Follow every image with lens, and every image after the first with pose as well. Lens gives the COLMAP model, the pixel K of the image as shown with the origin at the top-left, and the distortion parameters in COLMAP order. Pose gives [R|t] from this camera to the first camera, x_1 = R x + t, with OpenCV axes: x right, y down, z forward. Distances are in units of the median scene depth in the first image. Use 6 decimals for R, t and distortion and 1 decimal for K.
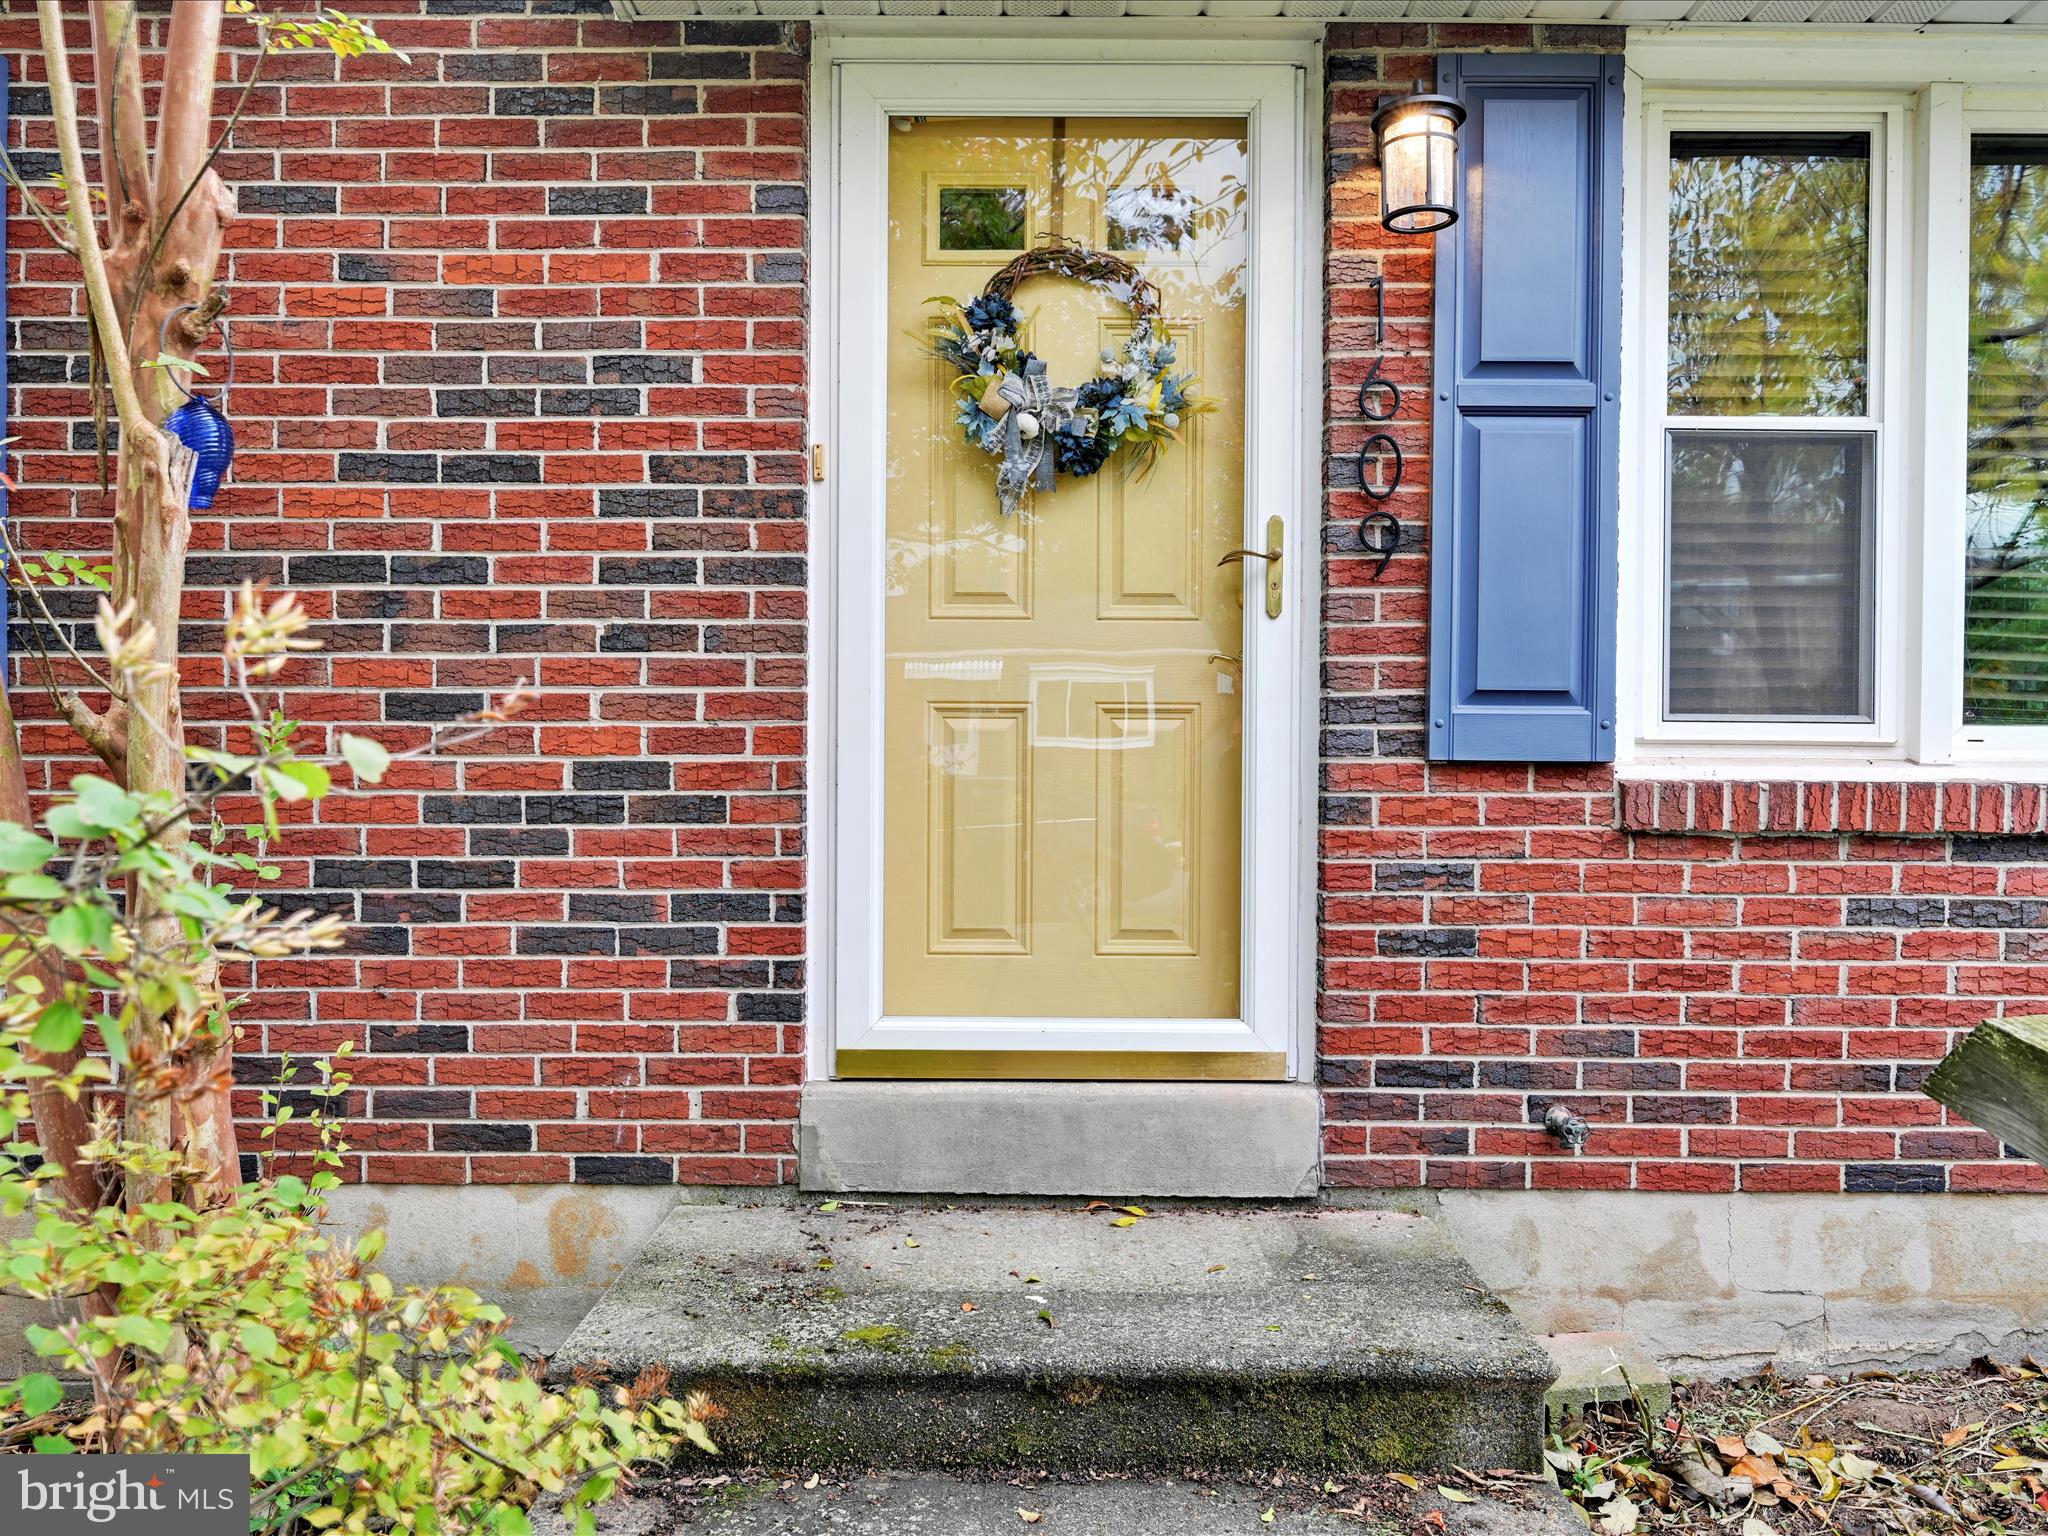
lens RADIAL K [[1531.9, 0, 1024.0], [0, 1531.9, 768.0], [0, 0, 1]] dist [-0.000278, 0.001063]
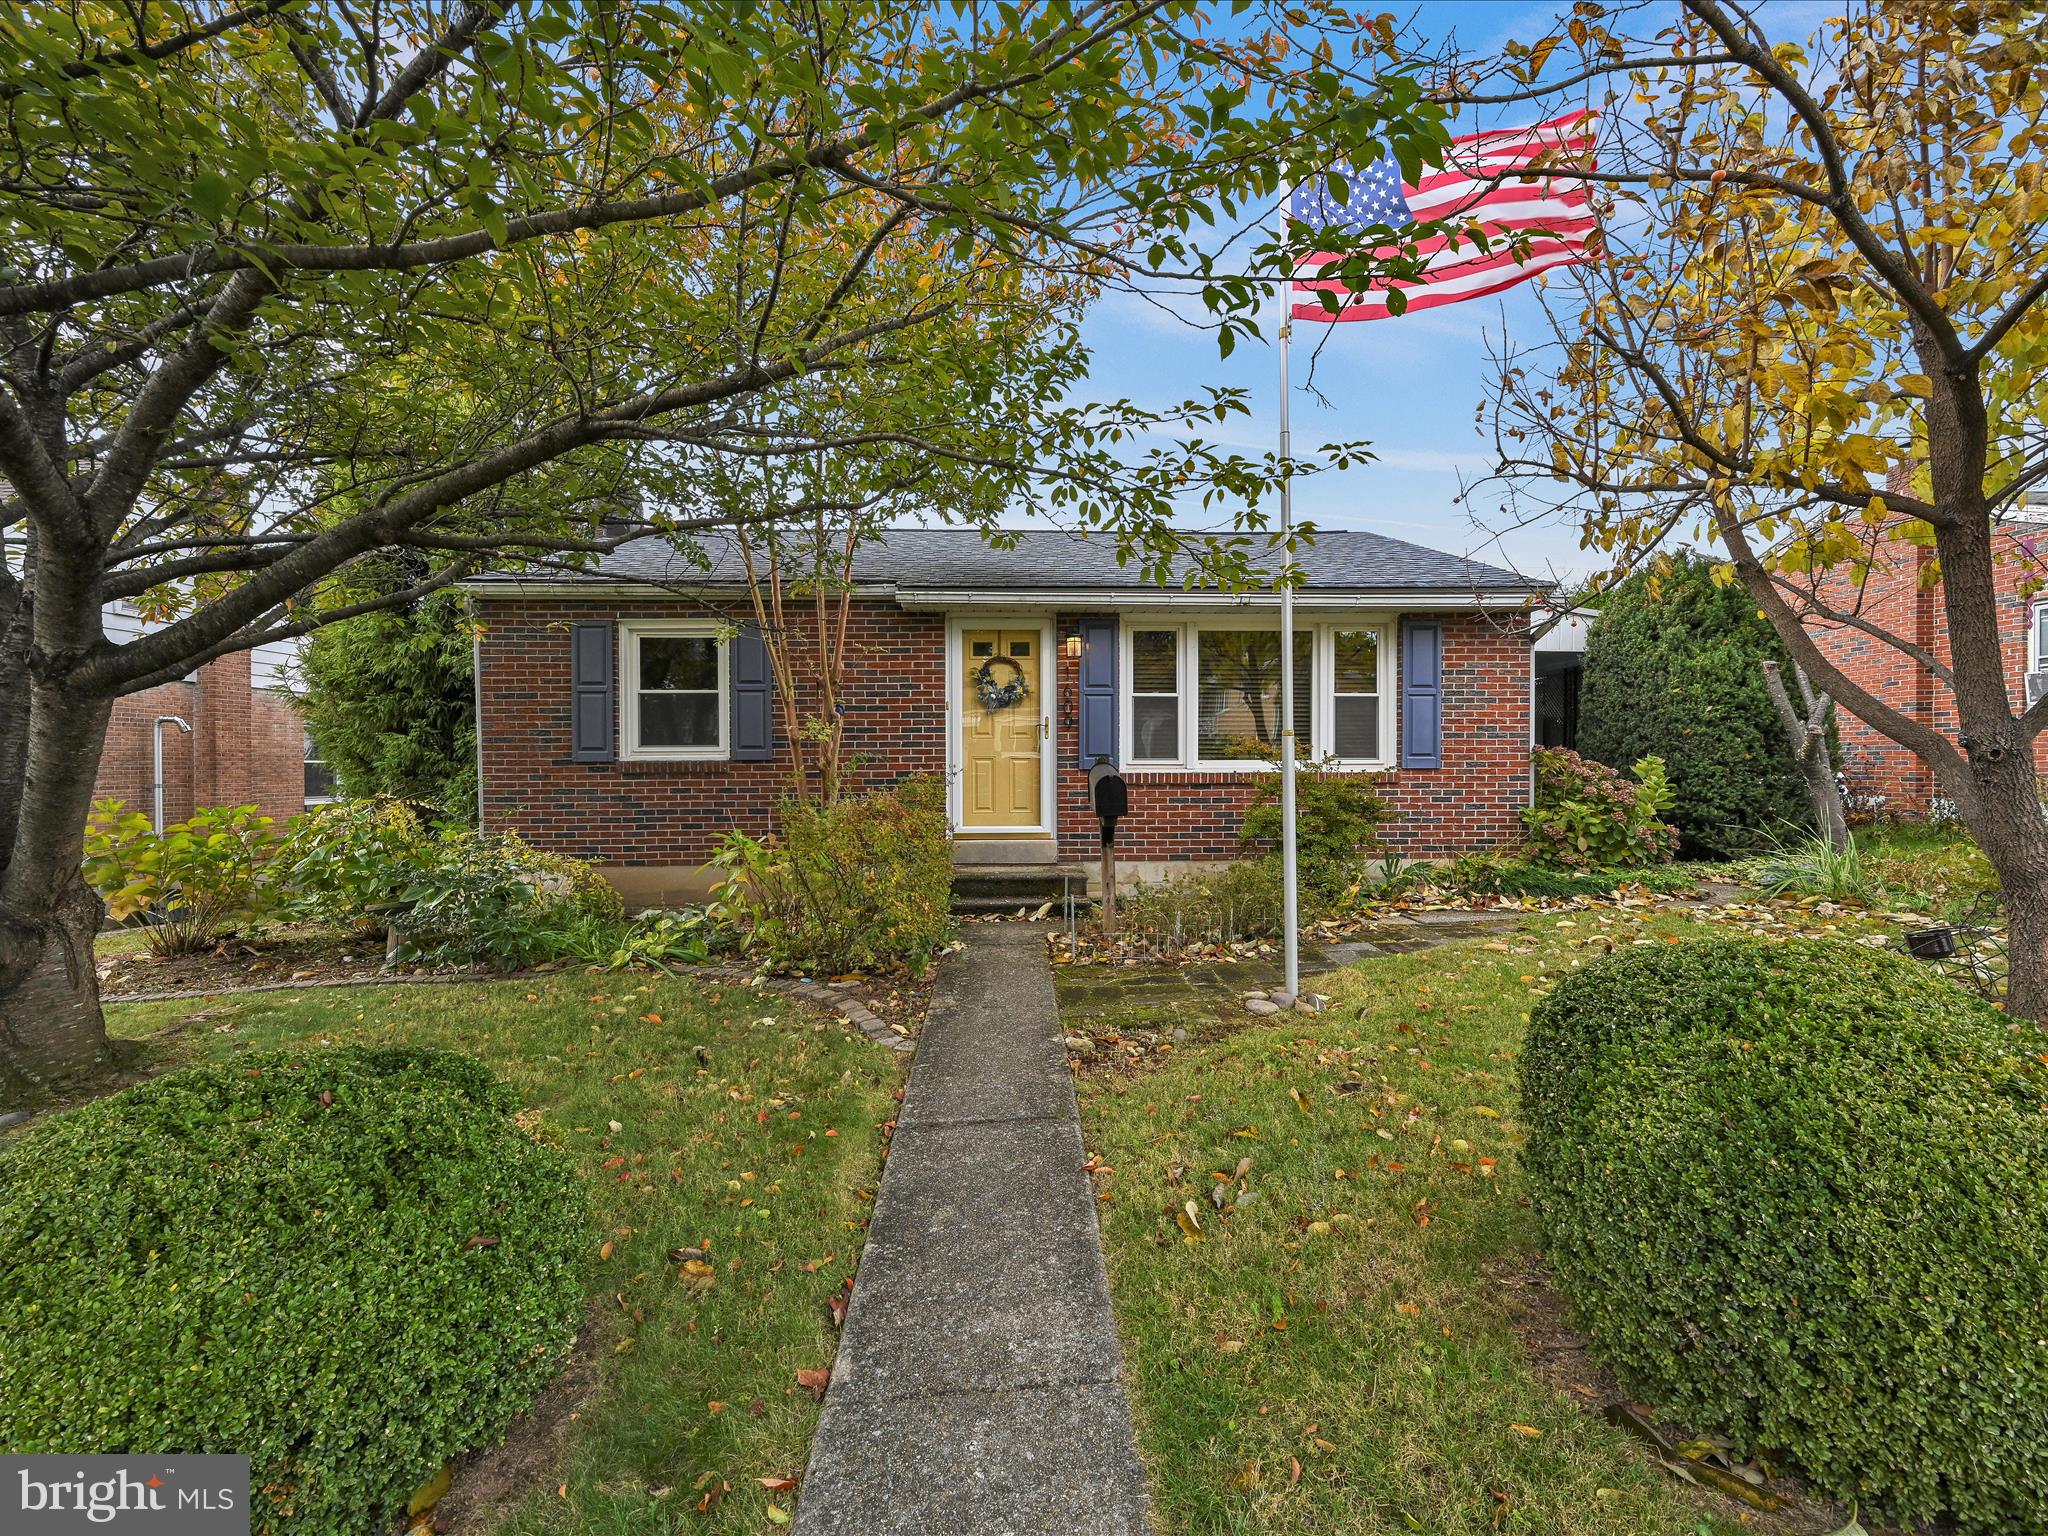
lens RADIAL K [[920.2, 0, 1024.0], [0, 920.2, 768.0], [0, 0, 1]] dist [-0.001227, 0.000196]
pose [[0.999167, -0.010082, 0.039546, -0.016550], [0.010036, 0.999949, 0.001374, -0.013967], [-0.039558, -0.000976, 0.999217, -1.797074]]
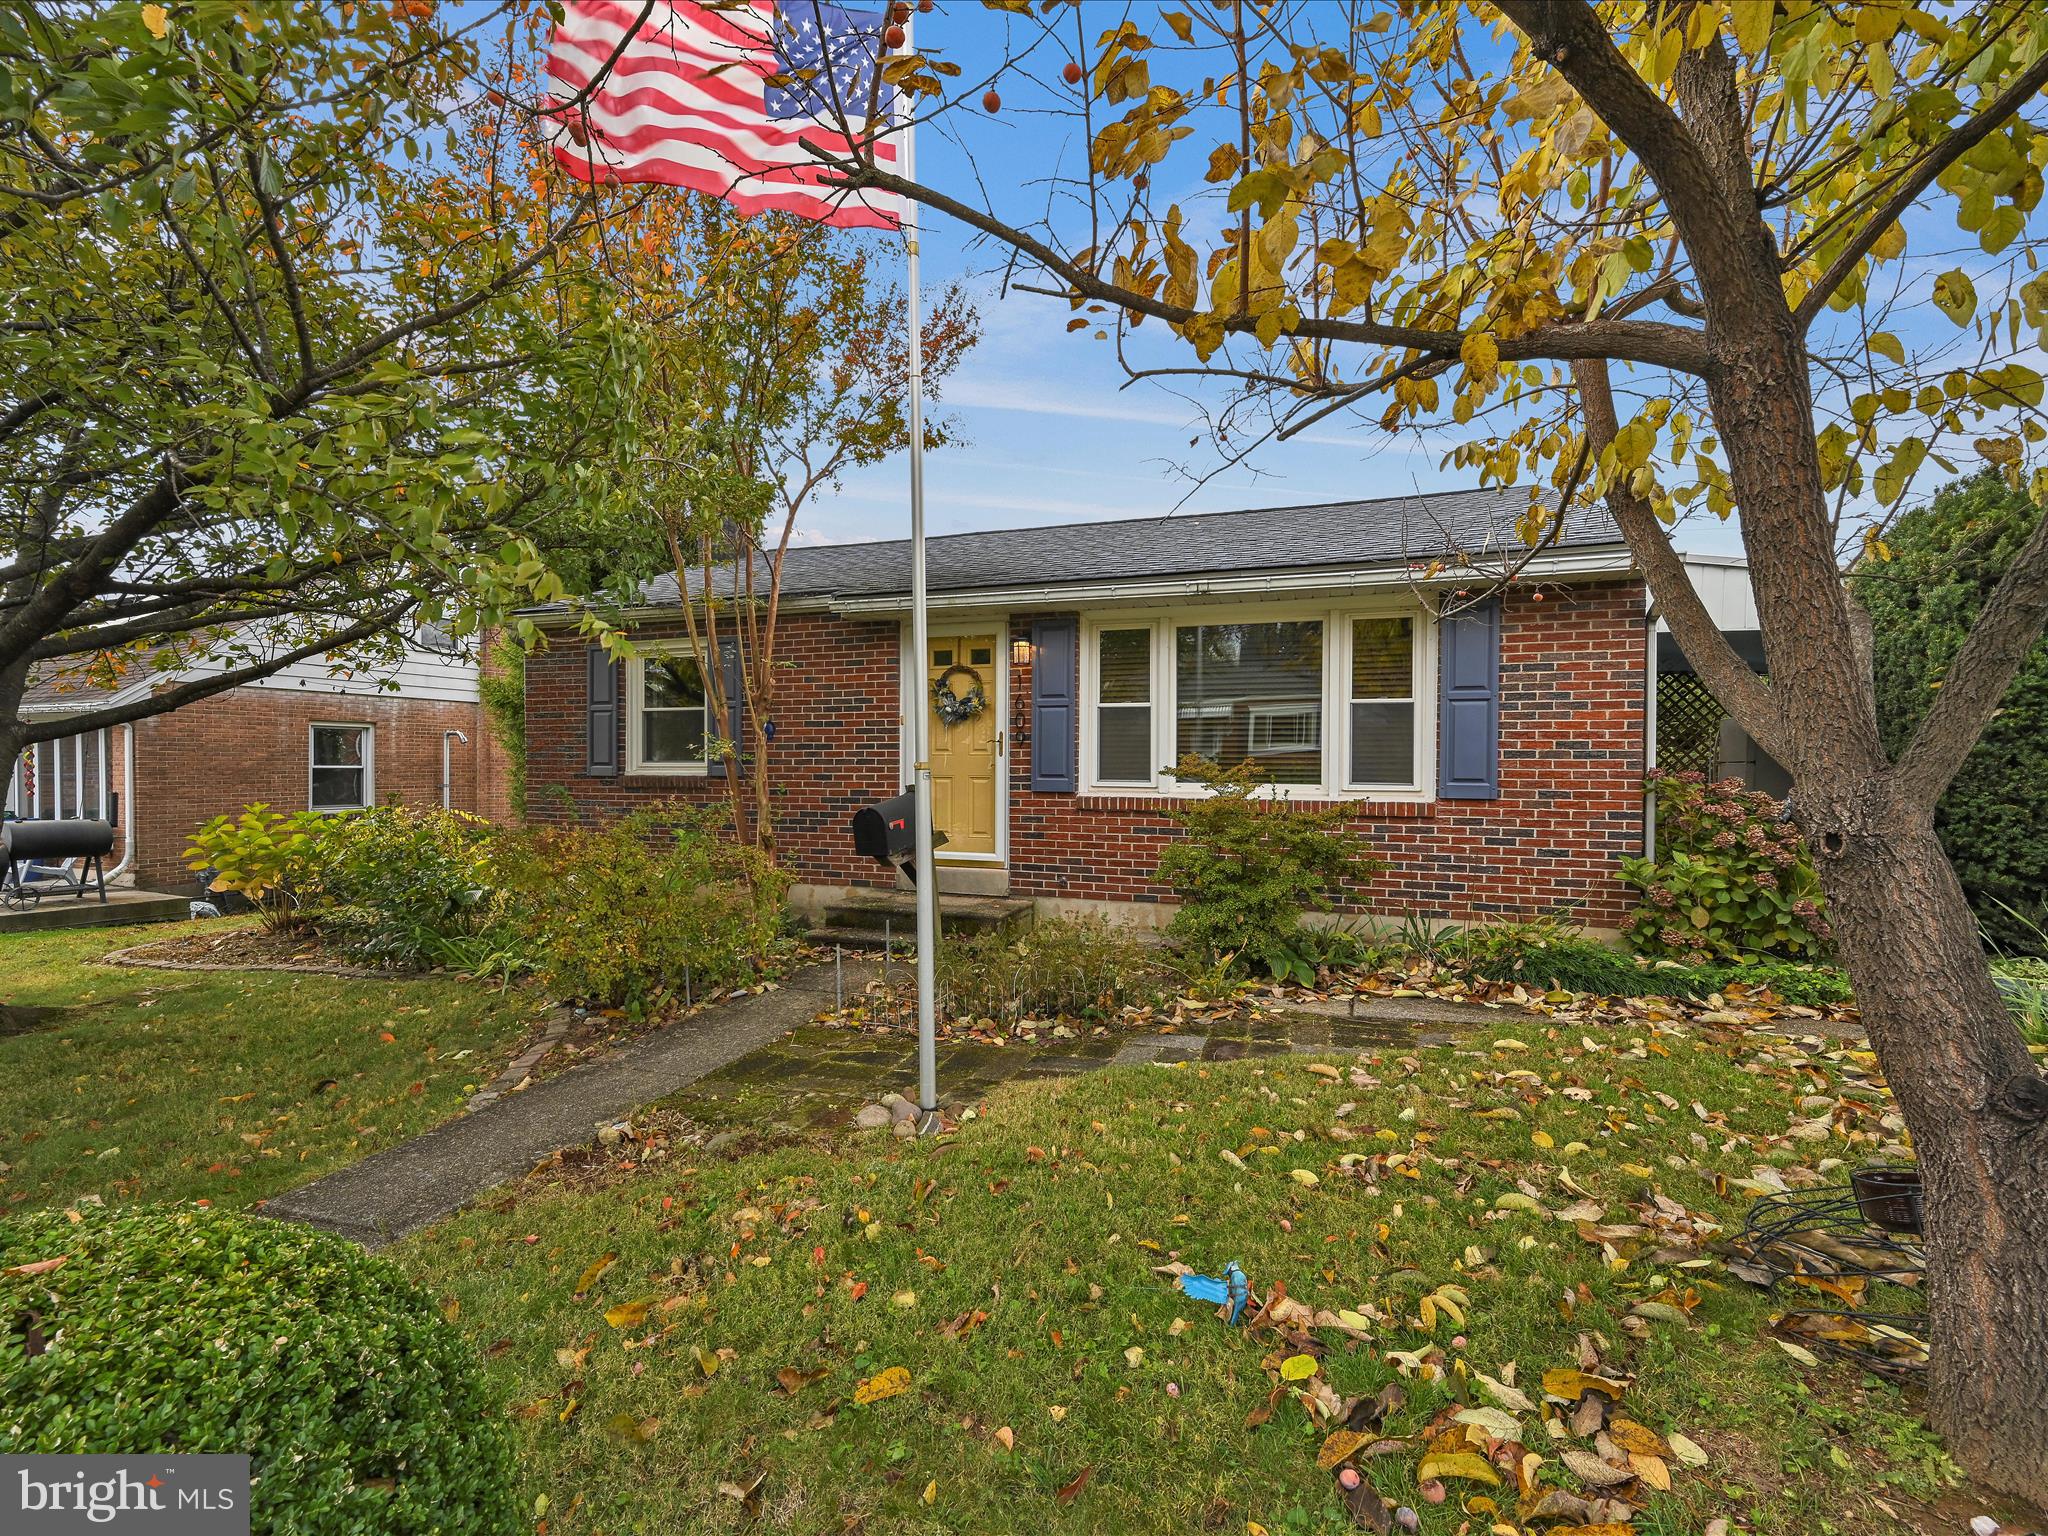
lens RADIAL K [[920.2, 0, 1024.0], [0, 920.2, 768.0], [0, 0, 1]] dist [-0.001227, 0.000196]
pose [[0.942787, 0.000069, -0.333394, 1.062206], [-0.000212, 1.000000, -0.000391, -0.065848], [0.333394, 0.000439, 0.942787, -1.333144]]
